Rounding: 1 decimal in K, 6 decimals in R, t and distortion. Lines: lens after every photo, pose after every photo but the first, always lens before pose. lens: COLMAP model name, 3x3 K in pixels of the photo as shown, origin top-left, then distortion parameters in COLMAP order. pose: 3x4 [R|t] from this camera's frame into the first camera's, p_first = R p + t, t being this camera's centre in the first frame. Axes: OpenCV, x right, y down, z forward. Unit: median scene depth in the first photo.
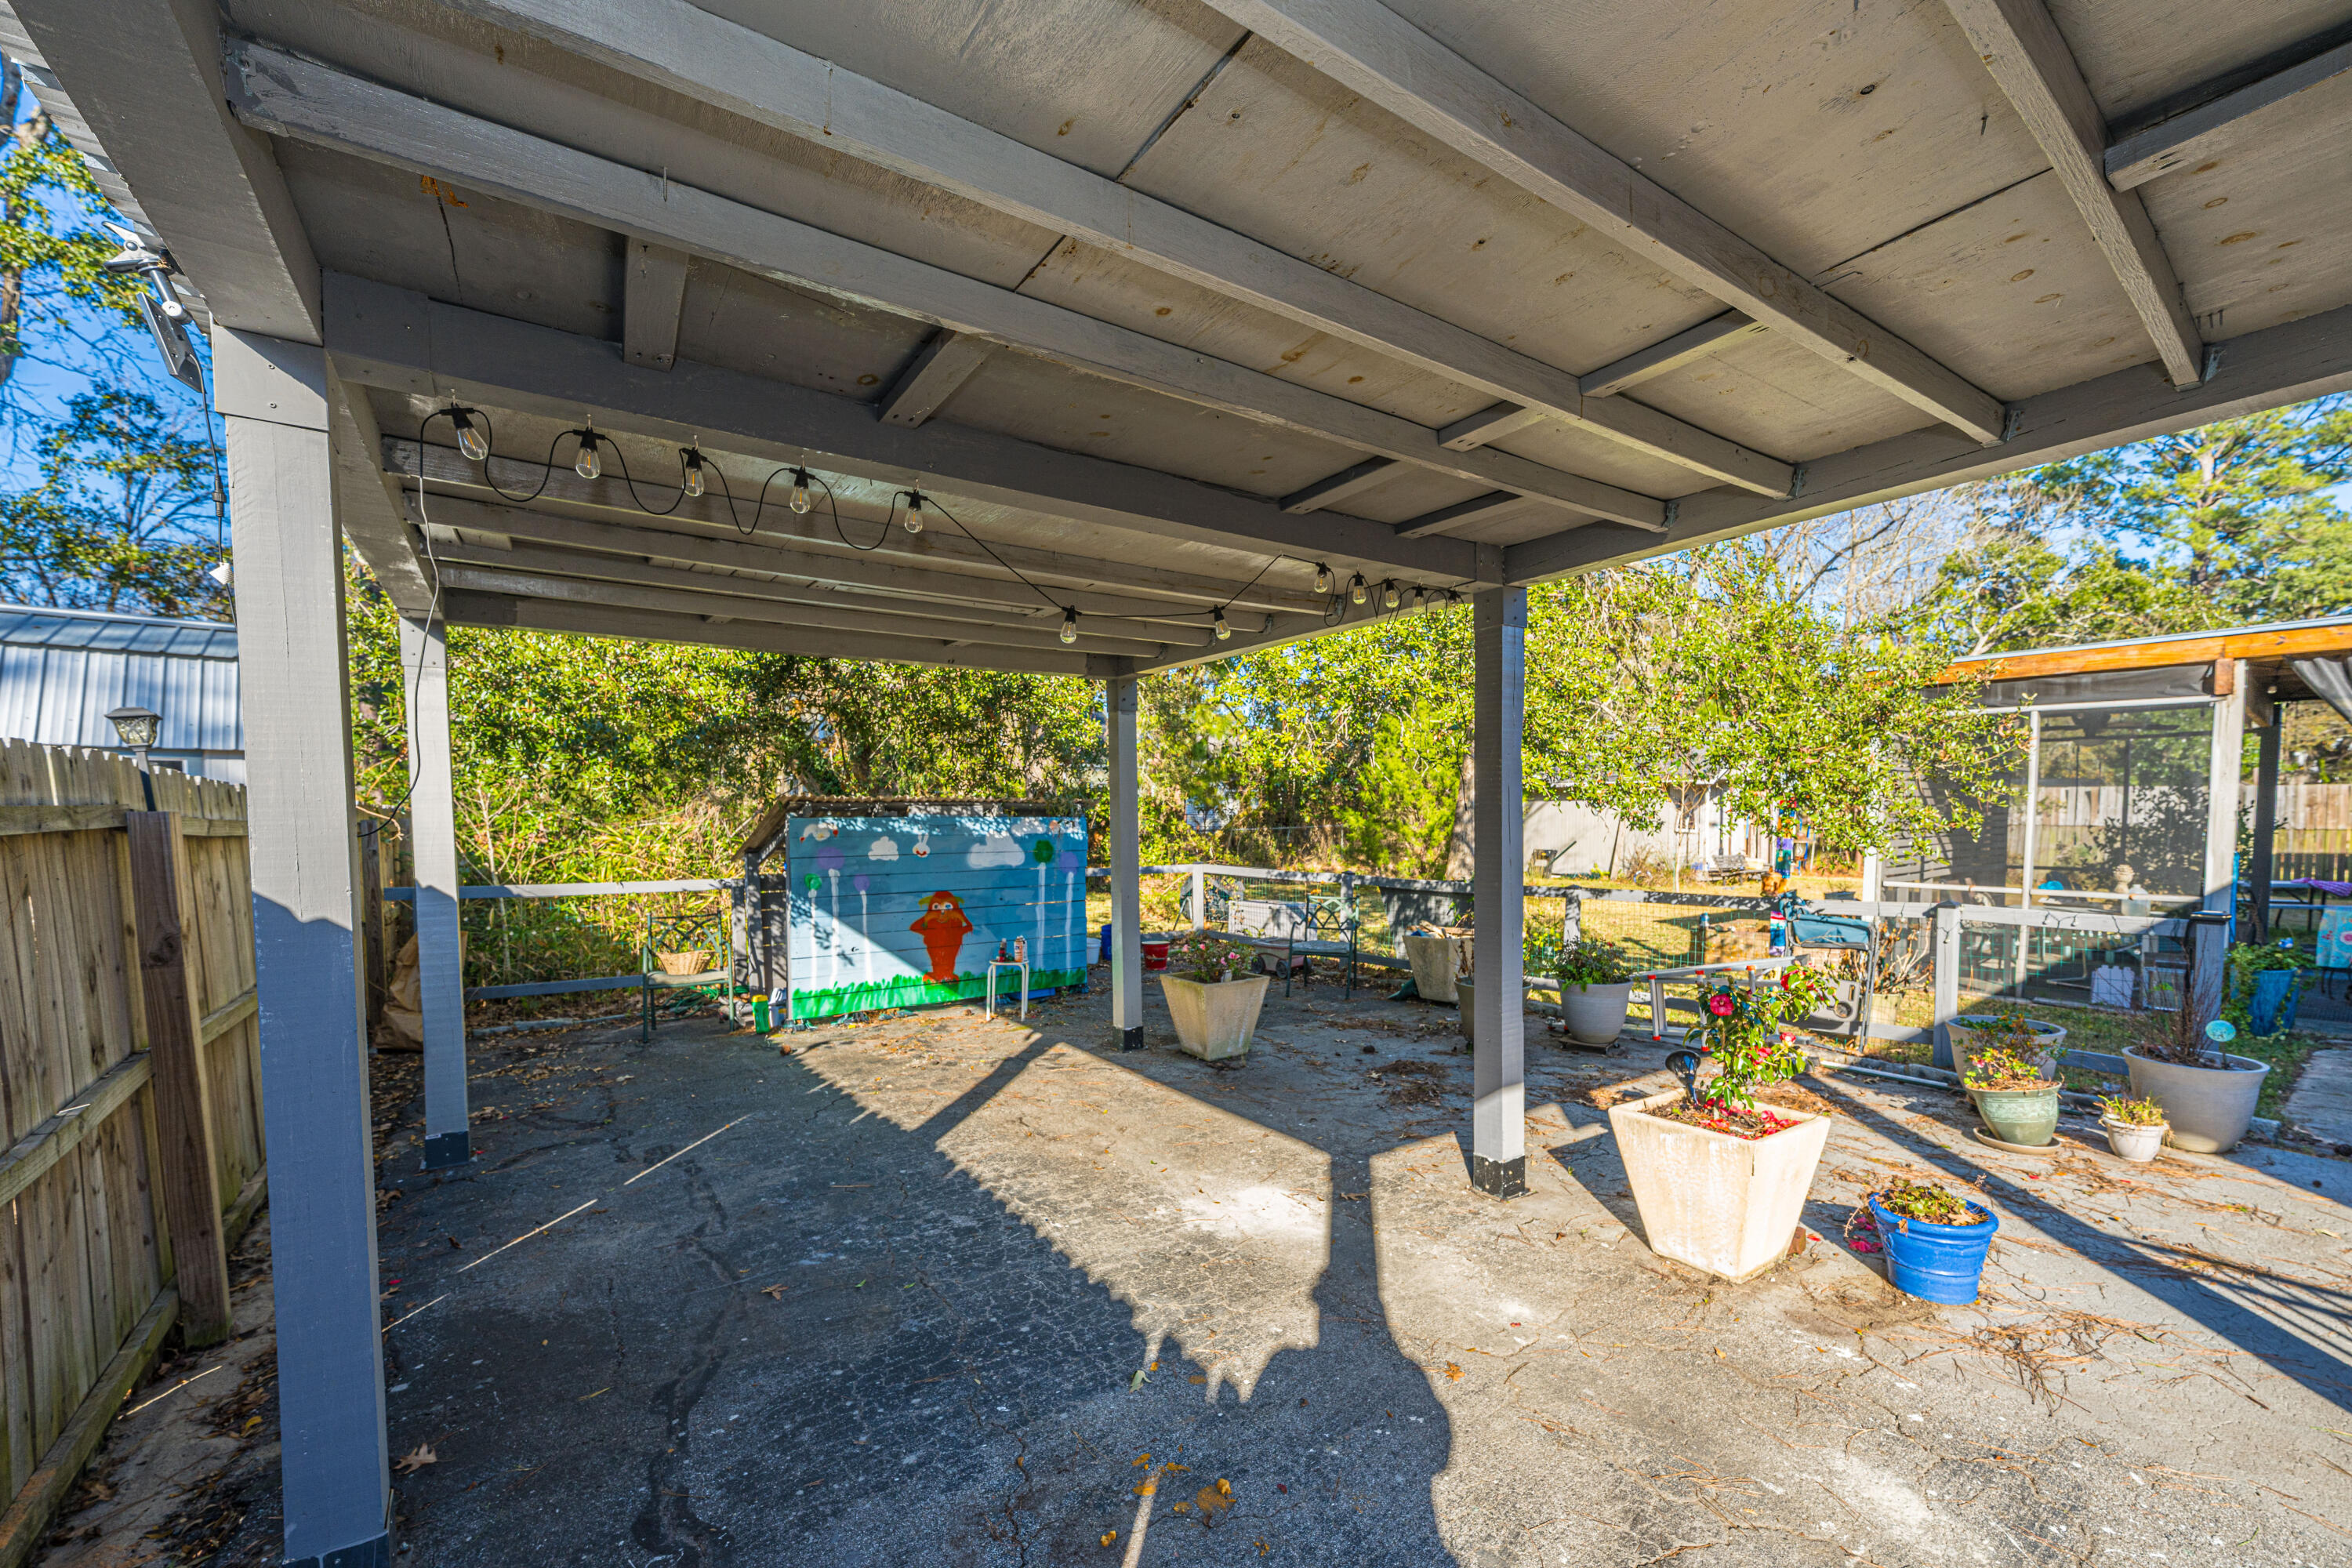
lens RADIAL K [[958.8, 0, 1249.3], [0, 958.8, 850.7], [0, 0, 1]] dist [0.001759, -0.000463]
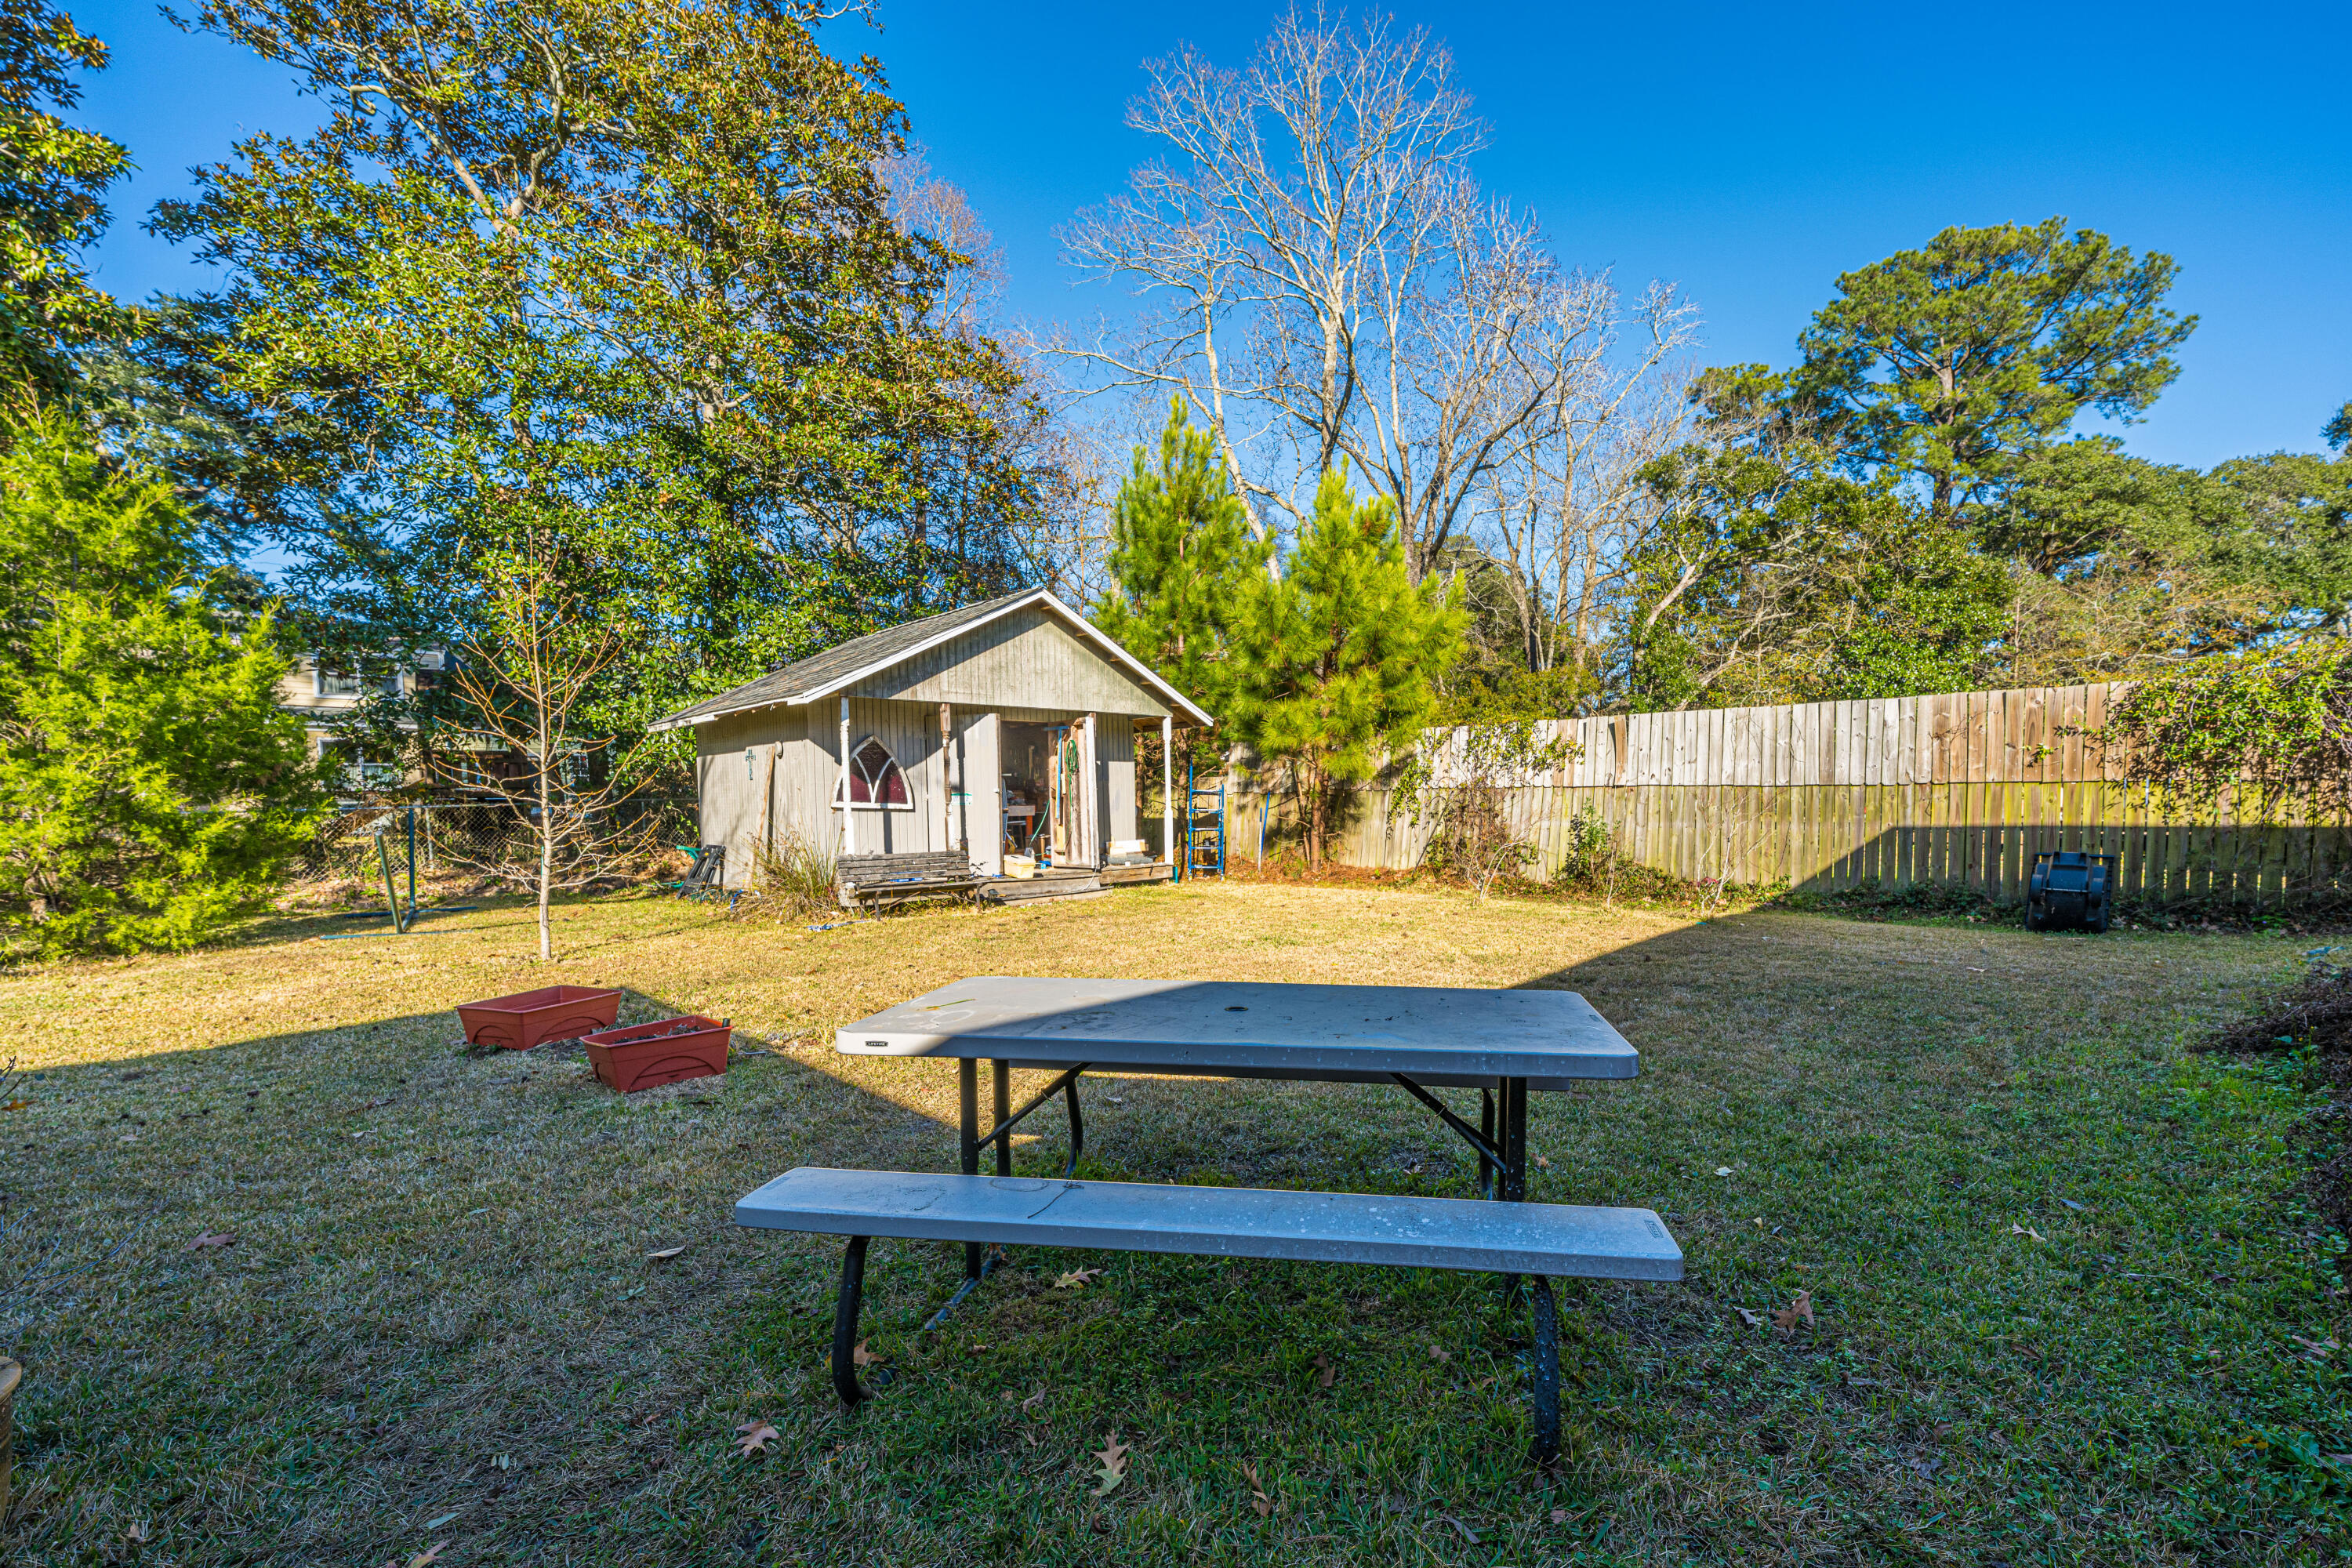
lens RADIAL K [[958.8, 0, 1249.3], [0, 958.8, 850.7], [0, 0, 1]] dist [0.001759, -0.000463]
pose [[0.993030, -0.020069, 0.116142, 0.525151], [0.018563, 0.999729, 0.014036, -0.000068], [-0.116392, -0.011782, 0.993133, 0.414878]]
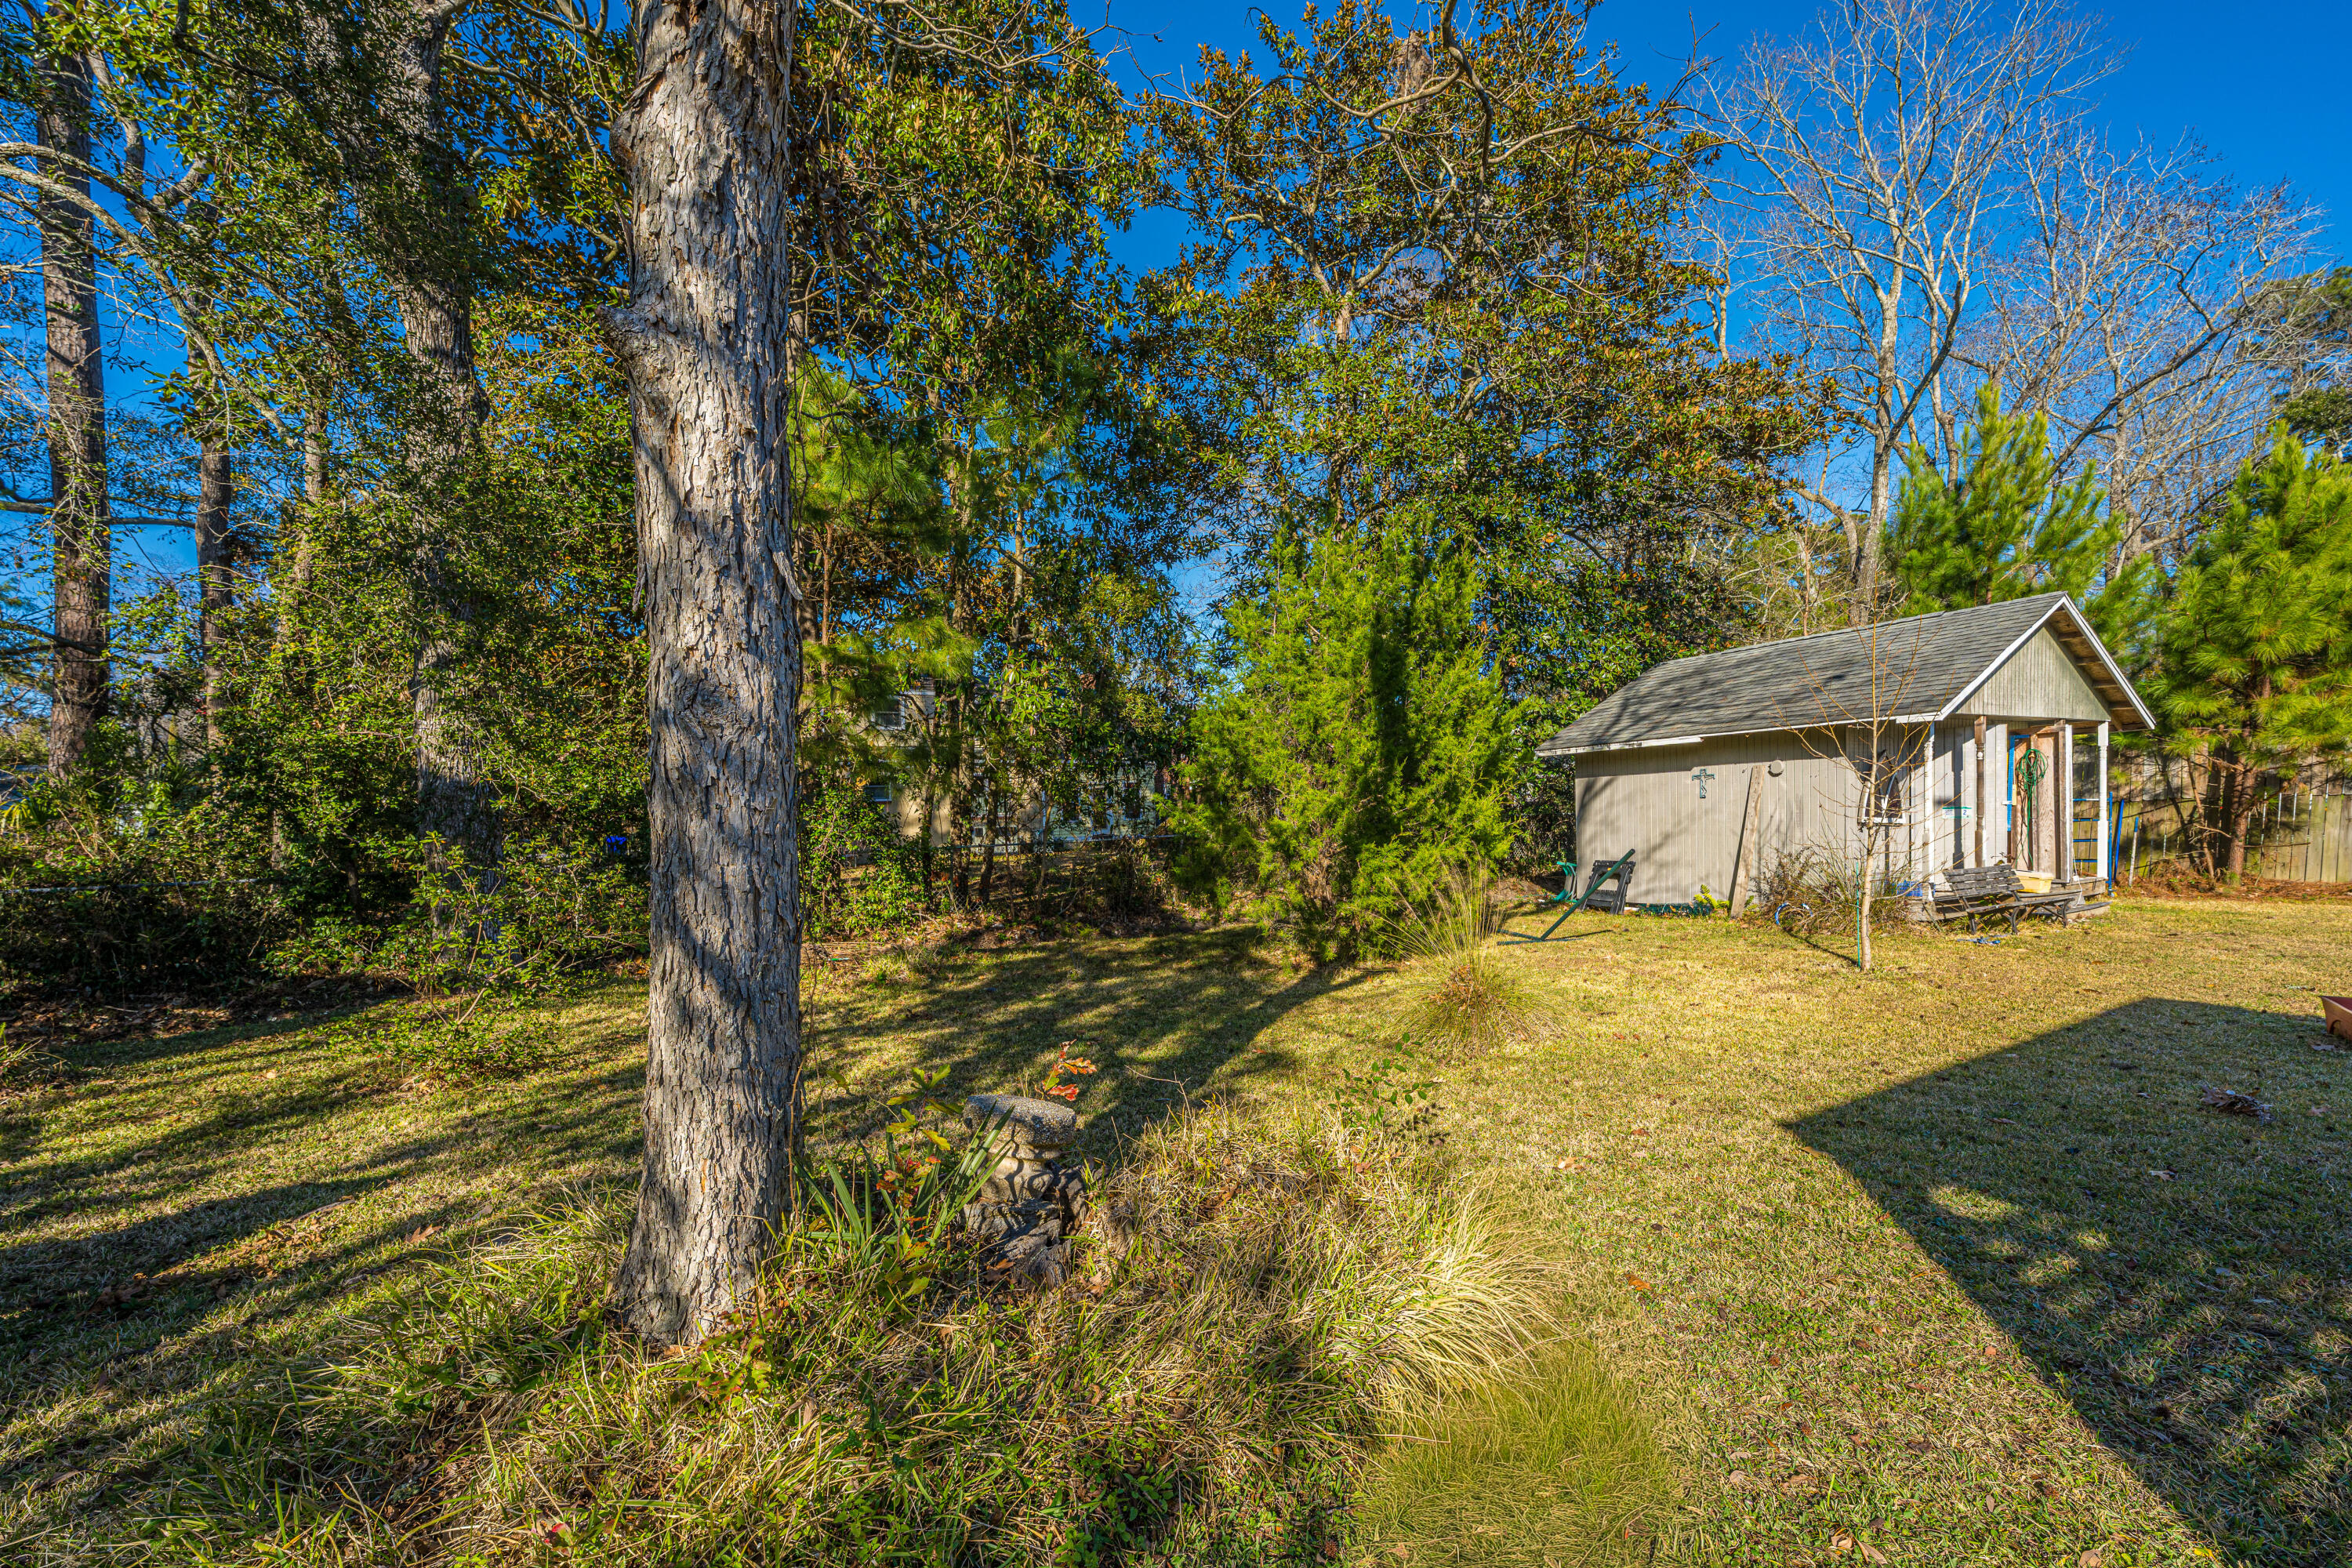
lens RADIAL K [[958.8, 0, 1249.3], [0, 958.8, 850.7], [0, 0, 1]] dist [0.001759, -0.000463]
pose [[0.987775, -0.026951, -0.153538, 0.173839], [0.026218, 0.999633, -0.006795, -0.009020], [0.153664, 0.002687, 0.988119, 0.385398]]
